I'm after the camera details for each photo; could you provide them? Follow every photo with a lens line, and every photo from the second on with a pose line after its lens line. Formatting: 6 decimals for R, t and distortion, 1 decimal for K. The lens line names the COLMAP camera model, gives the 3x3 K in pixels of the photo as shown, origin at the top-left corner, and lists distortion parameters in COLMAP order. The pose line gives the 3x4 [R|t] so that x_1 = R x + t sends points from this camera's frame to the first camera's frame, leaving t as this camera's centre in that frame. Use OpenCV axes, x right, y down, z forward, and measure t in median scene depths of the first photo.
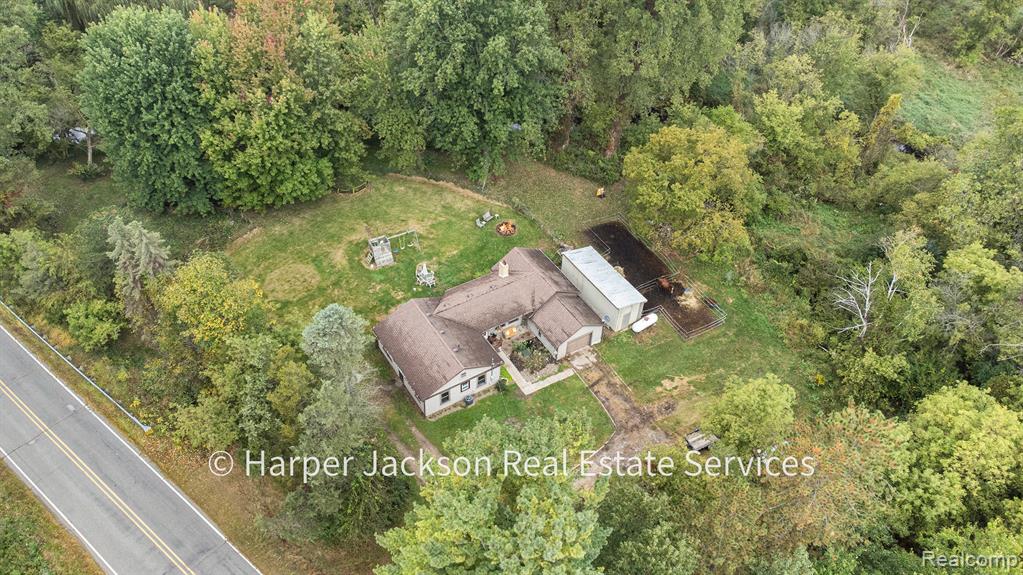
lens RADIAL K [[763.0, 0, 511.5], [0, 763.0, 287.5], [0, 0, 1]] dist [0.050488, -0.005525]
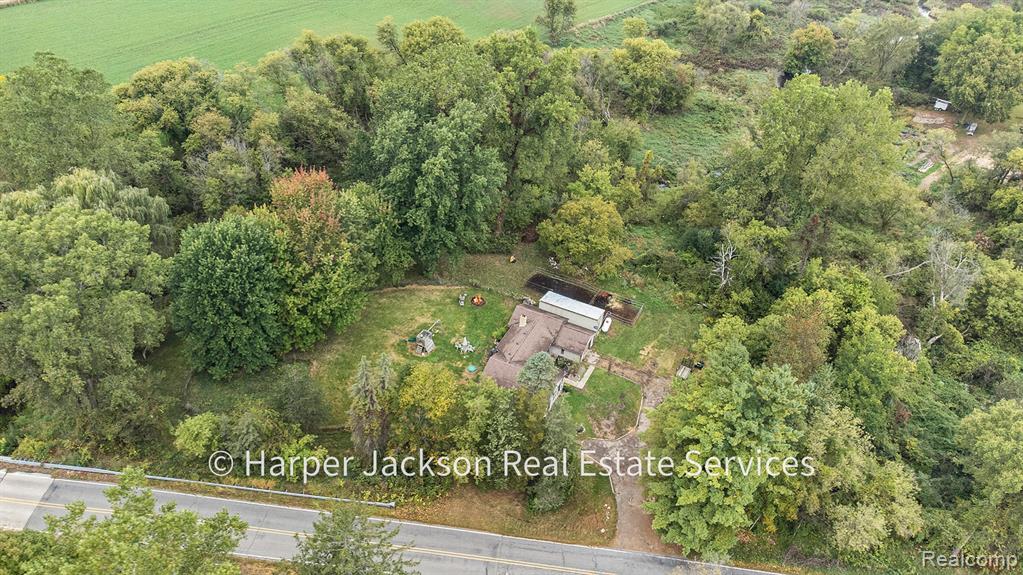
lens RADIAL K [[765.0, 0, 511.5], [0, 765.0, 287.5], [0, 0, 1]] dist [0.001796, 0.078202]
pose [[0.837848, -0.303178, 0.453976, -0.710231], [0.343590, 0.939094, -0.006970, -0.085468], [-0.424213, 0.161821, 0.890987, -0.332271]]
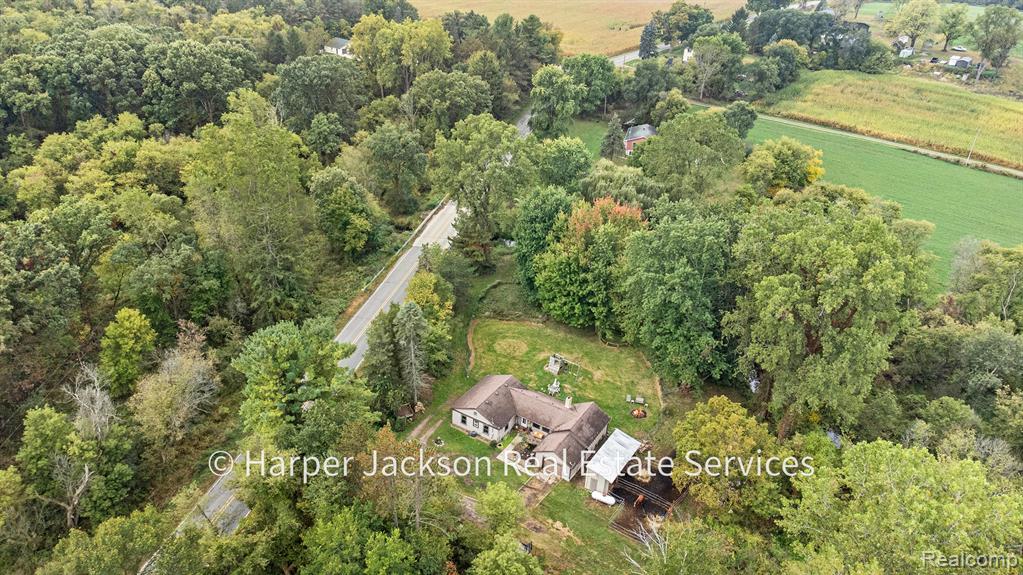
lens RADIAL K [[763.0, 0, 511.5], [0, 763.0, 287.5], [0, 0, 1]] dist [0.050488, -0.005525]
pose [[0.450508, 0.422200, -0.786632, 1.028295], [-0.654646, 0.755321, 0.030476, -0.169226], [0.607026, 0.501236, 0.616670, -0.068190]]
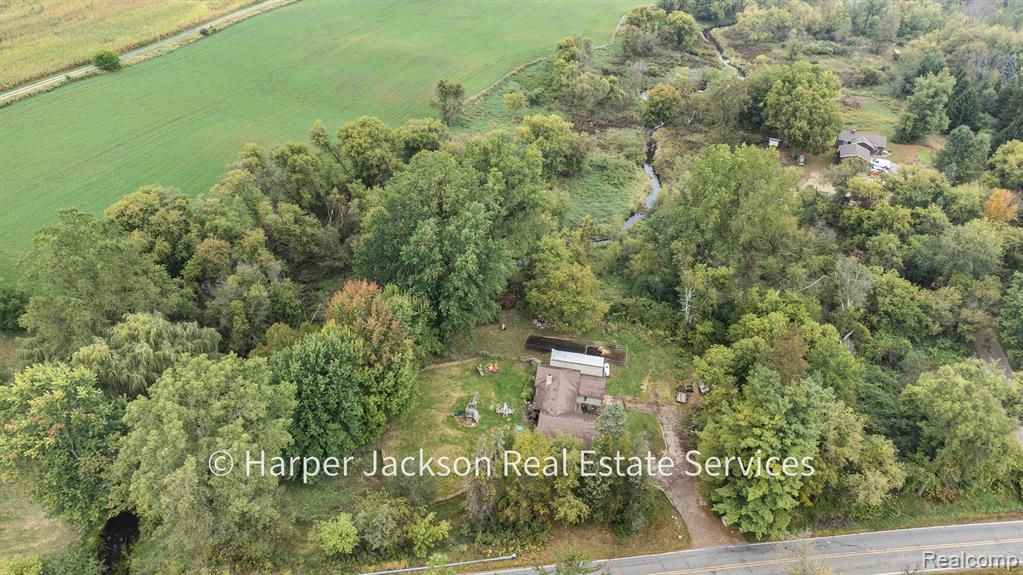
lens RADIAL K [[763.0, 0, 511.5], [0, 763.0, 287.5], [0, 0, 1]] dist [0.050488, -0.005525]
pose [[0.650568, -0.396037, 0.648009, -1.157279], [0.488259, 0.871662, 0.042538, -0.336602], [-0.581691, 0.288722, 0.760444, -0.344149]]
